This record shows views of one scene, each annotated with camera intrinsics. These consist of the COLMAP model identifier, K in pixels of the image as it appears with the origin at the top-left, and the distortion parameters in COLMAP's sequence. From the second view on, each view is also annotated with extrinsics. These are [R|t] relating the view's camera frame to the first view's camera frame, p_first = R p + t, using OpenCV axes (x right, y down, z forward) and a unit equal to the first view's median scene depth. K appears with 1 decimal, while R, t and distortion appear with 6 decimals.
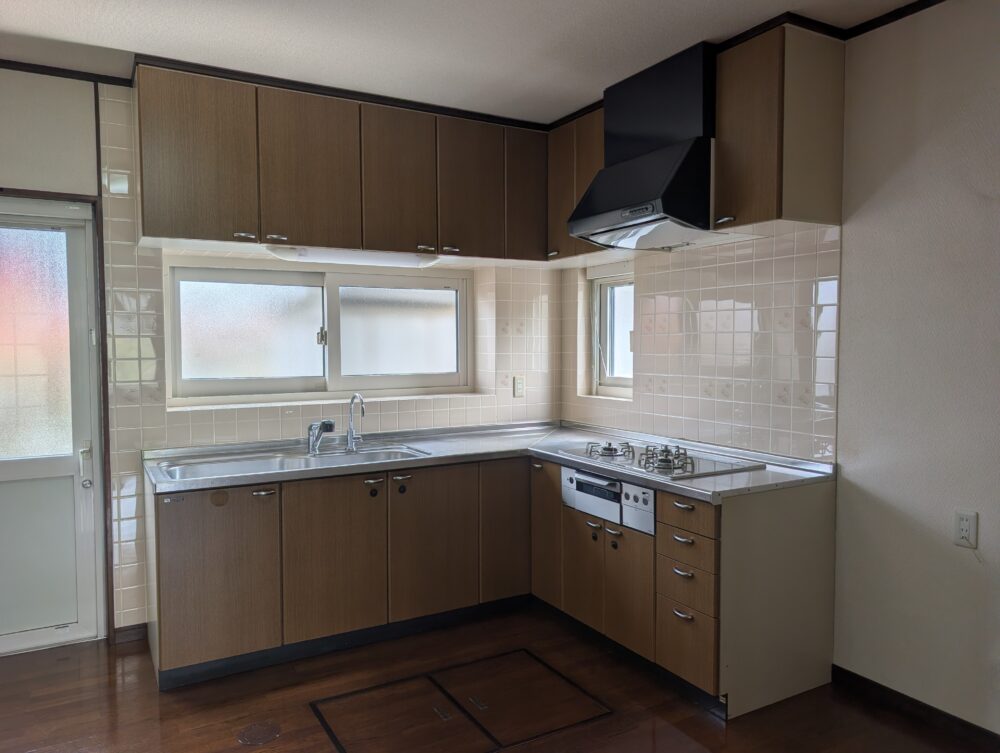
lens RADIAL K [[724.6, 0, 499.7], [0, 724.6, 374.5], [0, 0, 1]] dist [0.018551, -0.014147]
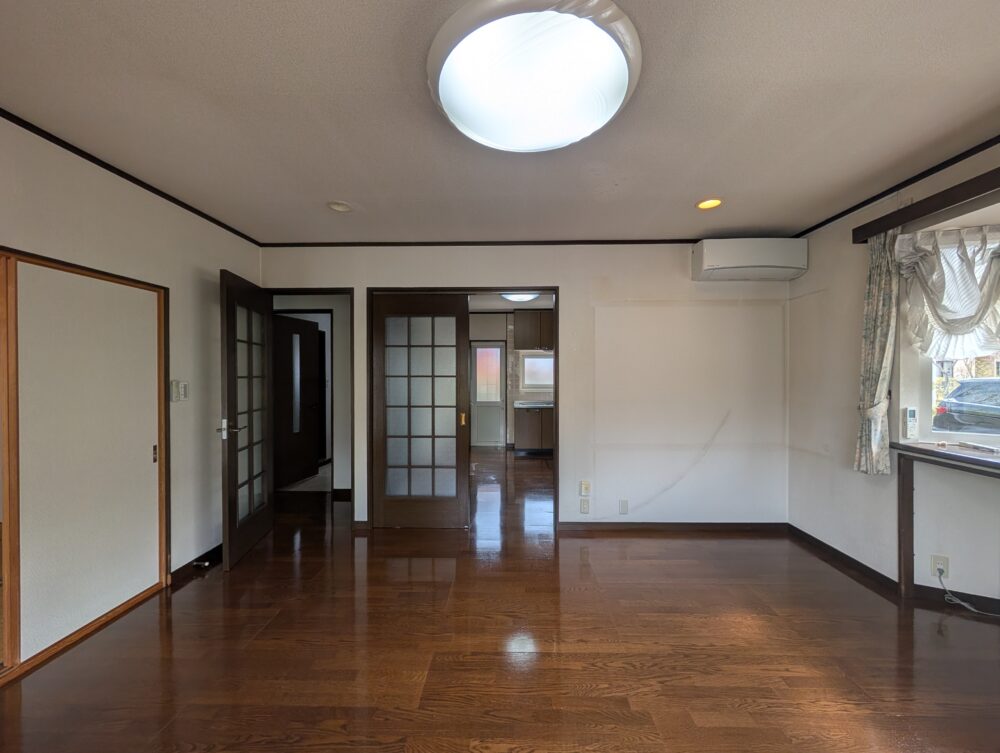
lens RADIAL K [[383.8, 0, 501.3], [0, 383.8, 375.7], [0, 0, 1]] dist [0.000935, -0.000349]
pose [[0.857967, 0.007666, -0.513647, 0.559571], [-0.031369, 0.998805, -0.037490, 0.047499], [0.512745, 0.048278, 0.857182, -0.901987]]
